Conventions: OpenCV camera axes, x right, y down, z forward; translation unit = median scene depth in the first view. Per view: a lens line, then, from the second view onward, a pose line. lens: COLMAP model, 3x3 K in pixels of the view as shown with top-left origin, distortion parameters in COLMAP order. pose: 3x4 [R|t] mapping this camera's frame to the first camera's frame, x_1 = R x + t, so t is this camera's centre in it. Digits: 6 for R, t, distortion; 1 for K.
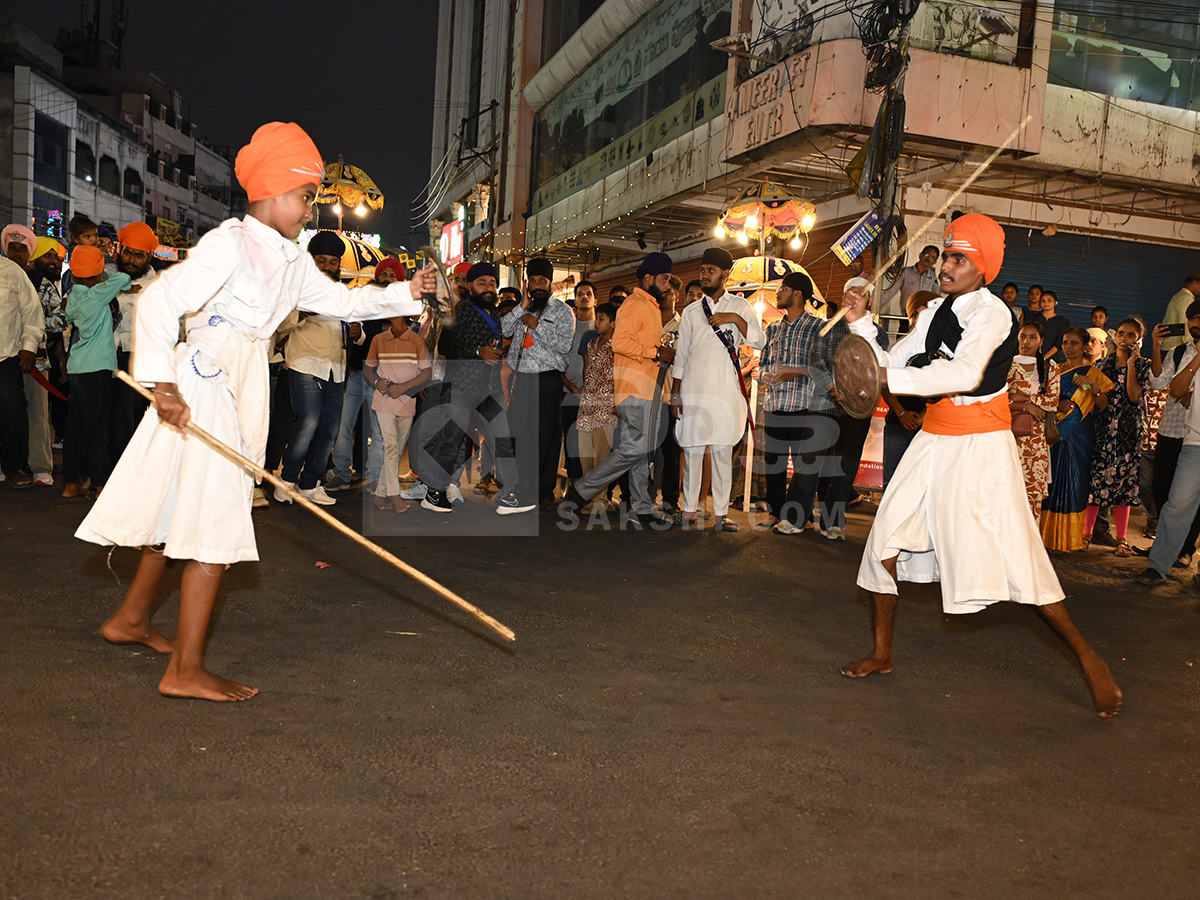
lens RADIAL K [[1067.1, 0, 618.5], [0, 1067.1, 450.7], [0, 0, 1]] dist [0.005694, 0.000252]
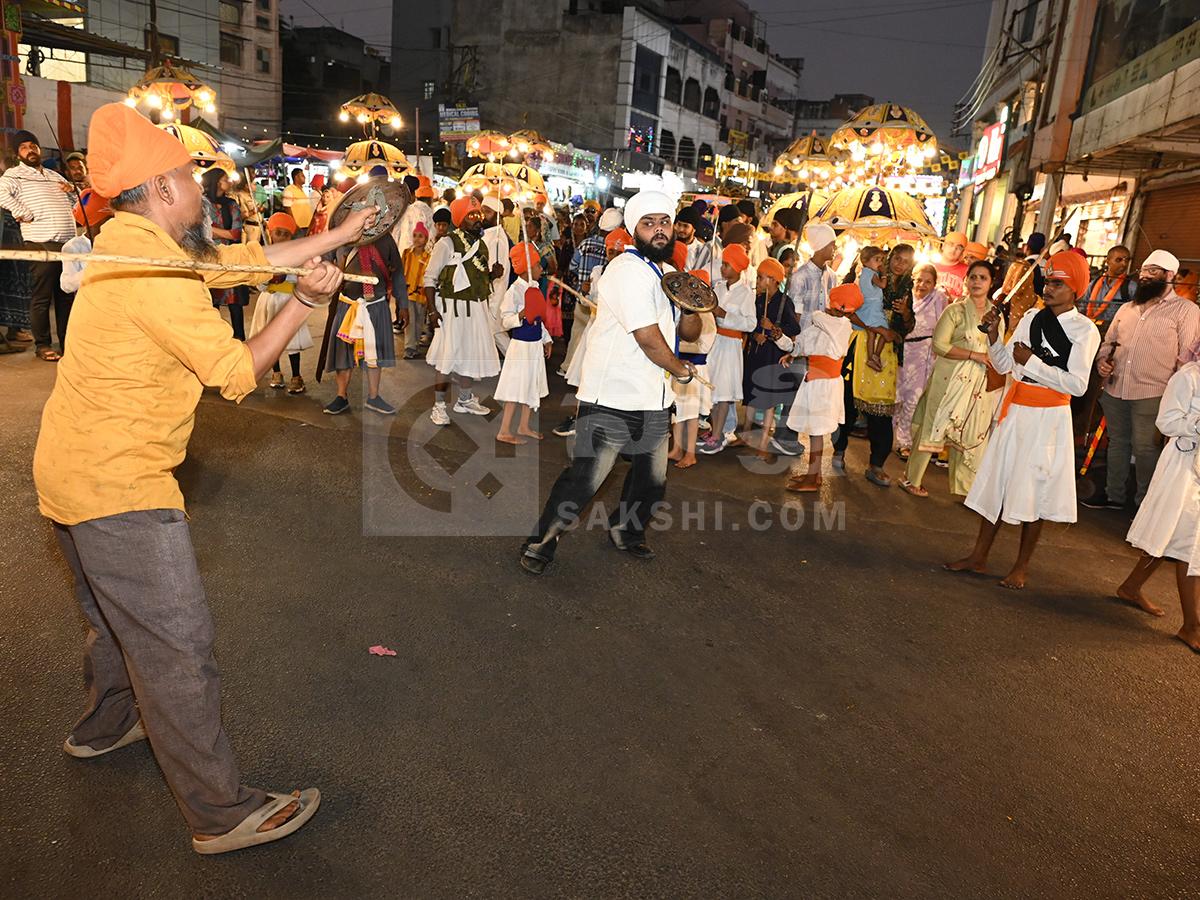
lens RADIAL K [[896.3, 0, 596.0], [0, 896.3, 443.2], [0, 0, 1]] dist [-0.003170, -0.008347]
pose [[0.836459, 0.137611, -0.530471, 0.014321], [-0.063176, 0.985720, 0.156091, -0.041476], [0.544376, -0.097051, 0.833208, 0.127004]]
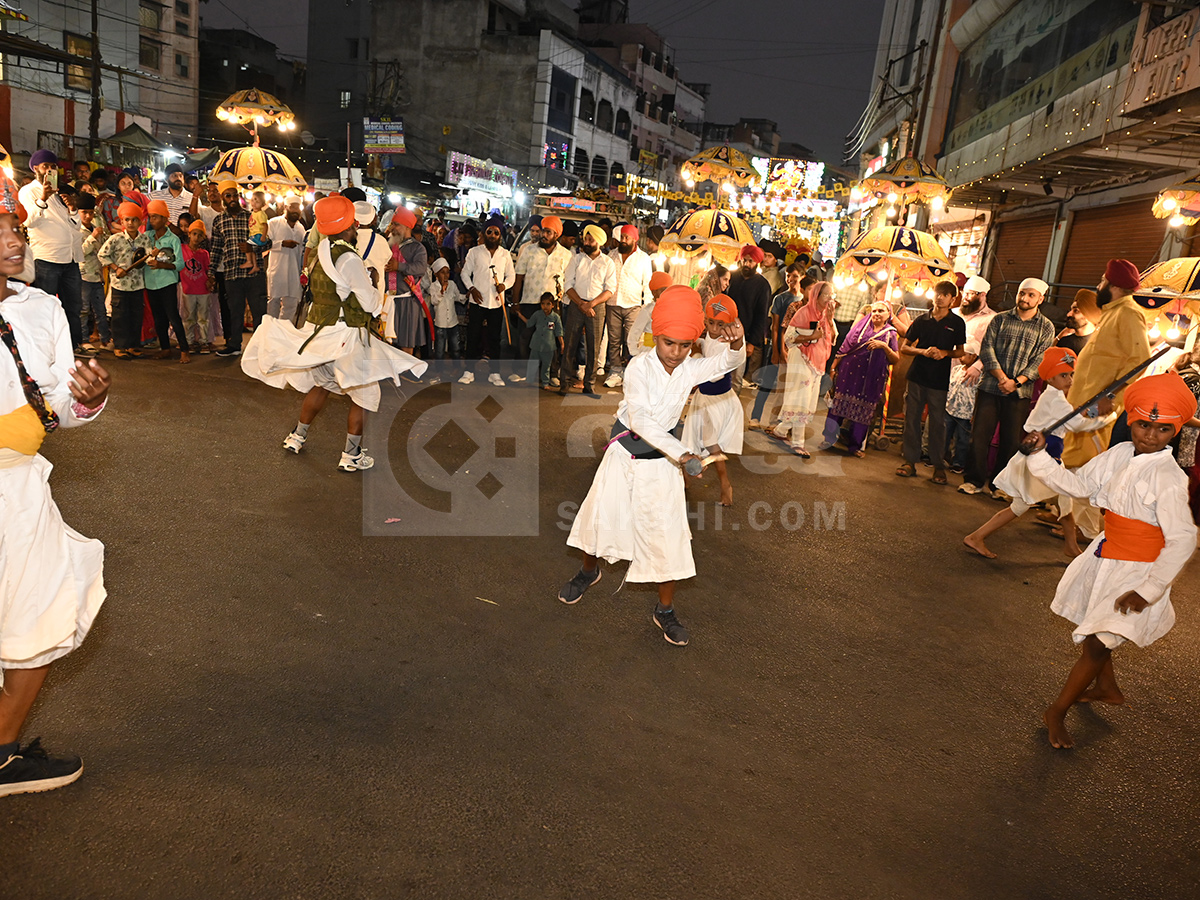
lens RADIAL K [[930.1, 0, 597.2], [0, 930.1, 453.5], [0, 0, 1]] dist [-0.005671, -0.005891]
pose [[0.887037, 0.135783, -0.441280, 0.057197], [-0.082318, 0.986974, 0.138222, -0.033237], [0.454300, -0.086283, 0.886660, 0.026151]]
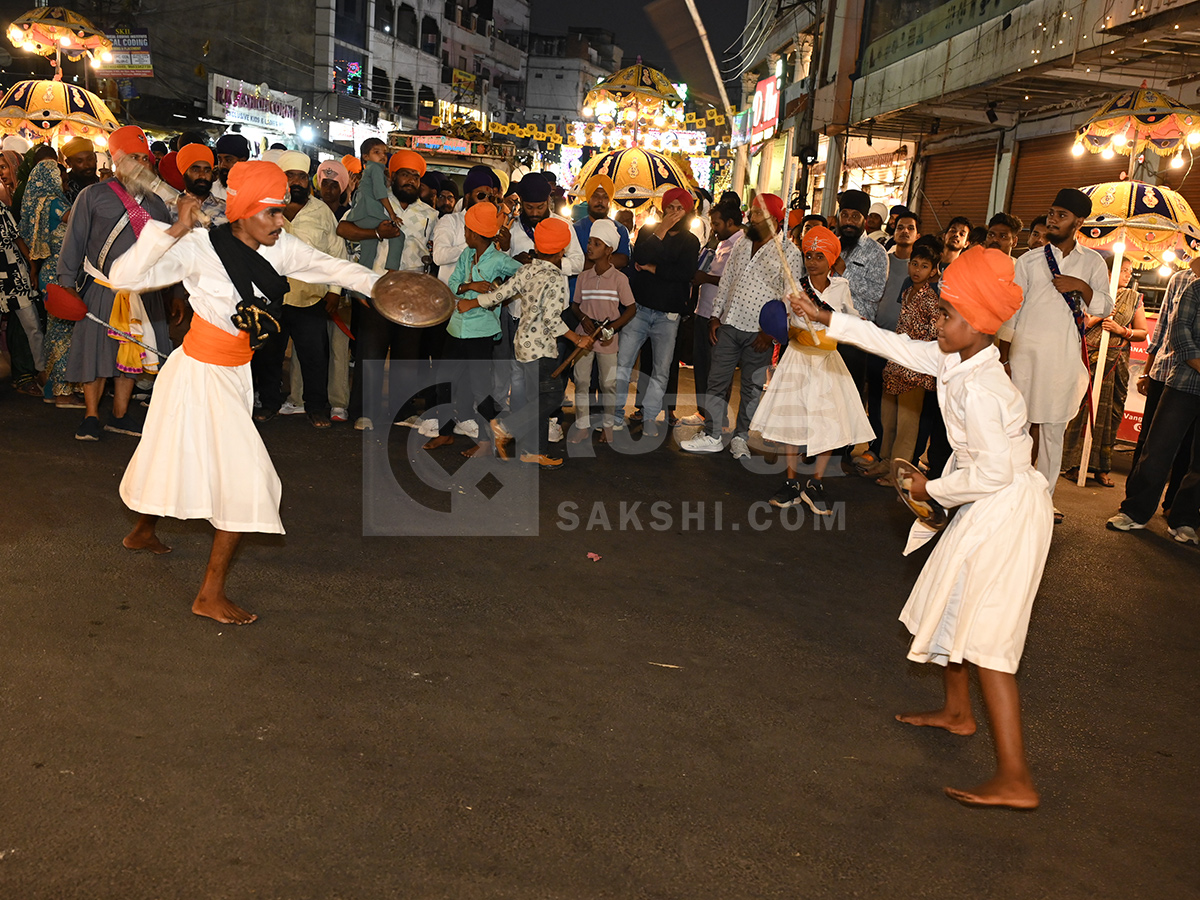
lens RADIAL K [[1213.9, 0, 598.9], [0, 1213.9, 460.0], [0, 0, 1]] dist [0.000670, -0.008321]
pose [[0.958909, 0.075142, -0.273583, 0.006364], [-0.041883, 0.991216, 0.125444, -0.030773], [0.280606, -0.108831, 0.953633, -0.013242]]
